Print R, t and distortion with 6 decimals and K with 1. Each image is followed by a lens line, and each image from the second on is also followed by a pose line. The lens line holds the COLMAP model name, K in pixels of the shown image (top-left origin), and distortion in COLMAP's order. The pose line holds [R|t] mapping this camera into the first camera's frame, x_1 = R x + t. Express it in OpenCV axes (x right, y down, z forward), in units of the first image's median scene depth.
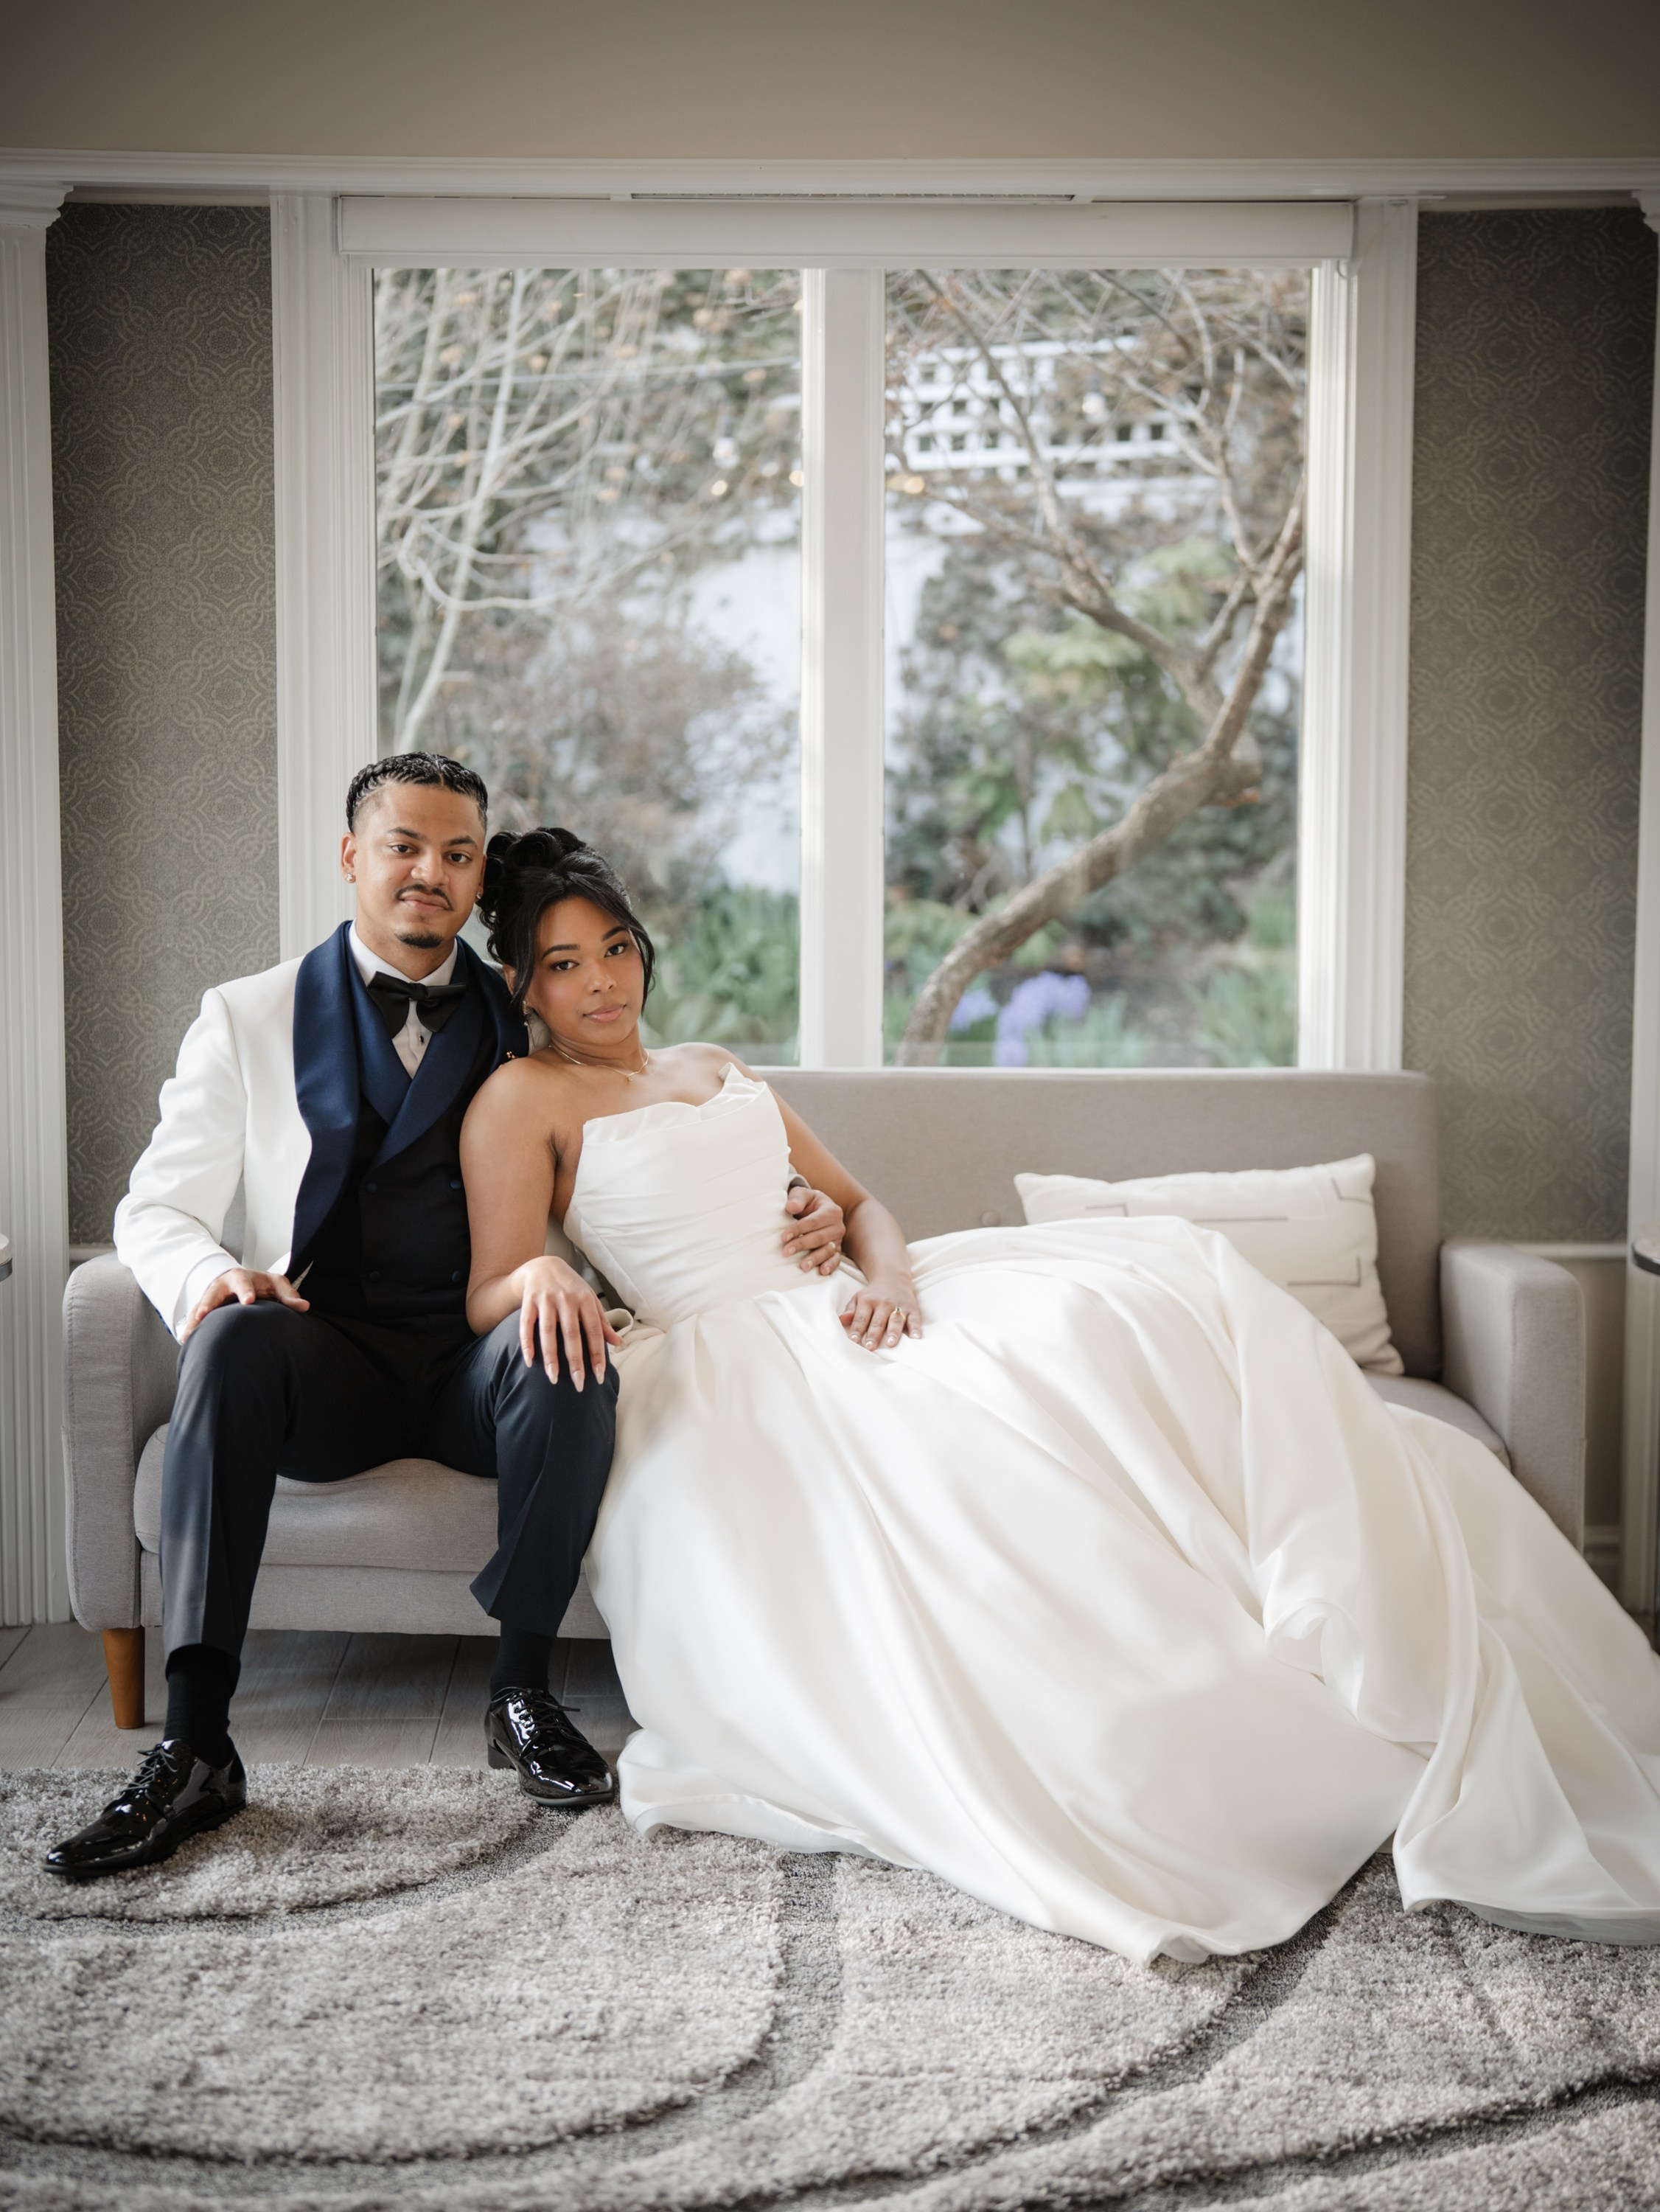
lens RADIAL K [[3350.1, 0, 830.0], [0, 3350.1, 1106.0], [0, 0, 1]] dist [-0.056149, 0.377856]
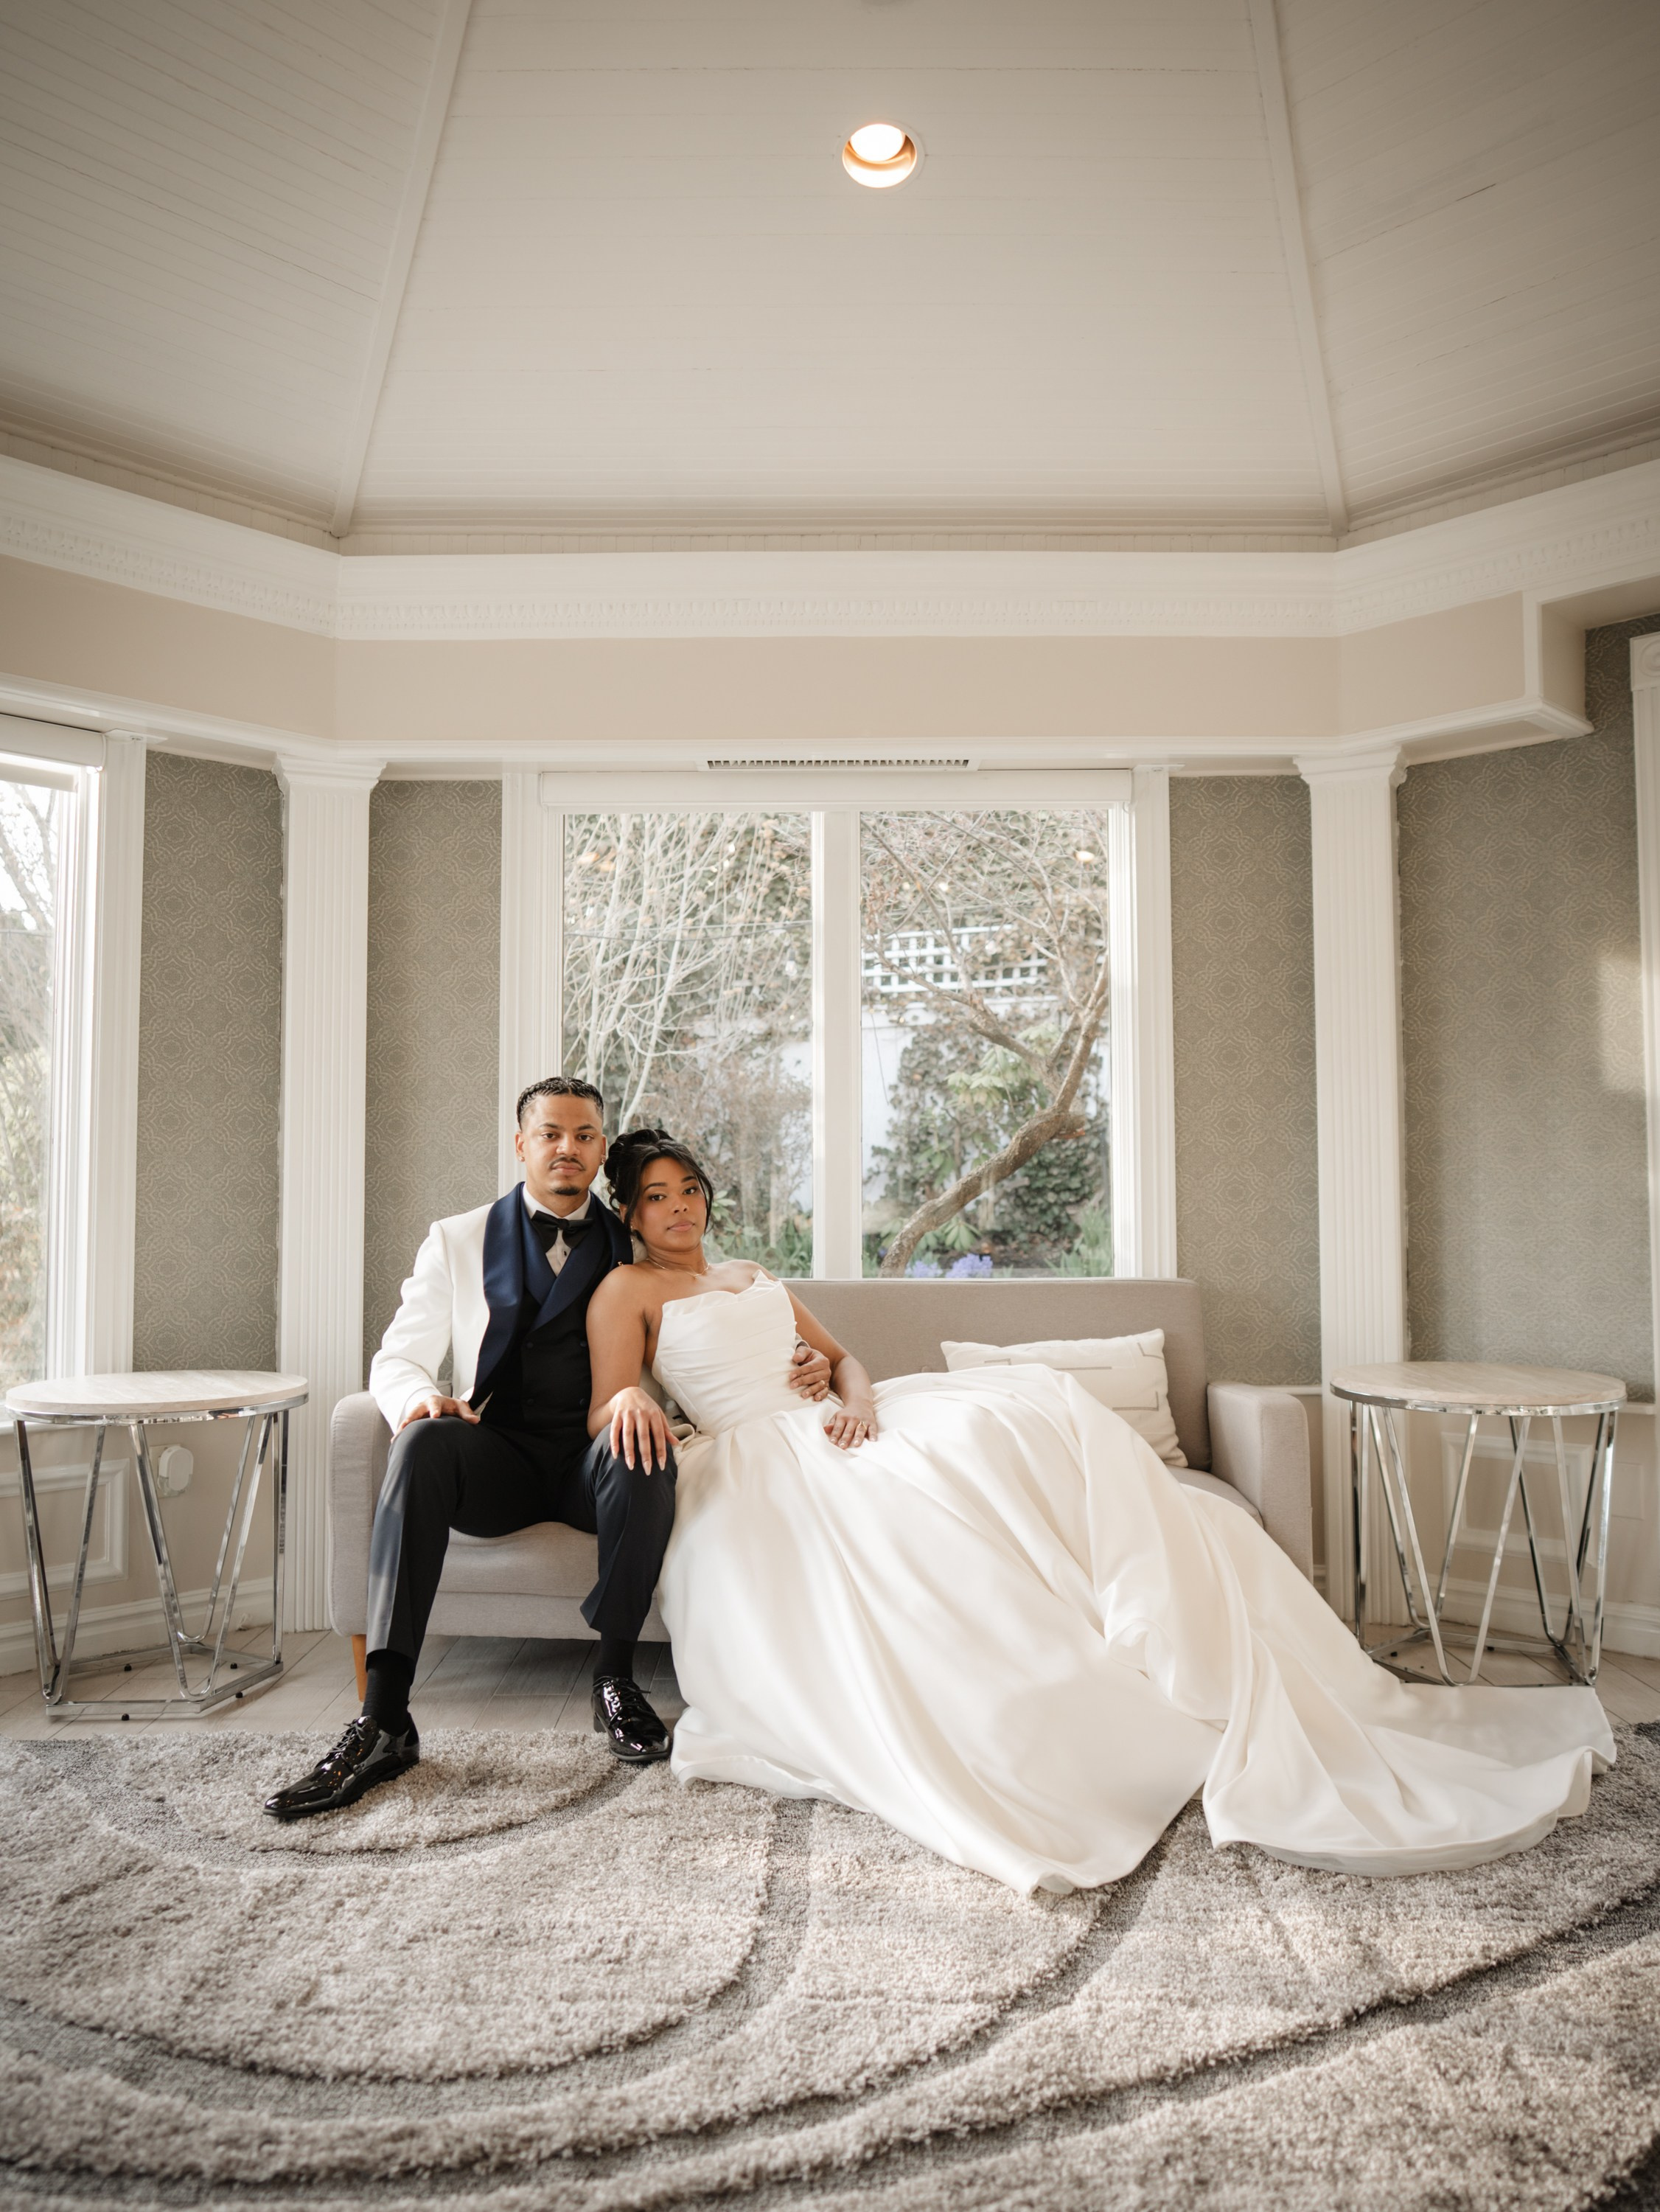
lens RADIAL K [[1618.5, 0, 830.0], [0, 1618.5, 1106.0], [0, 0, 1]] dist [-0.029828, 0.046740]
pose [[0.999598, -0.008787, -0.026961, 0.030788], [0.004647, 0.988686, -0.149931, 0.032101], [0.027973, 0.149745, 0.988329, 0.272468]]
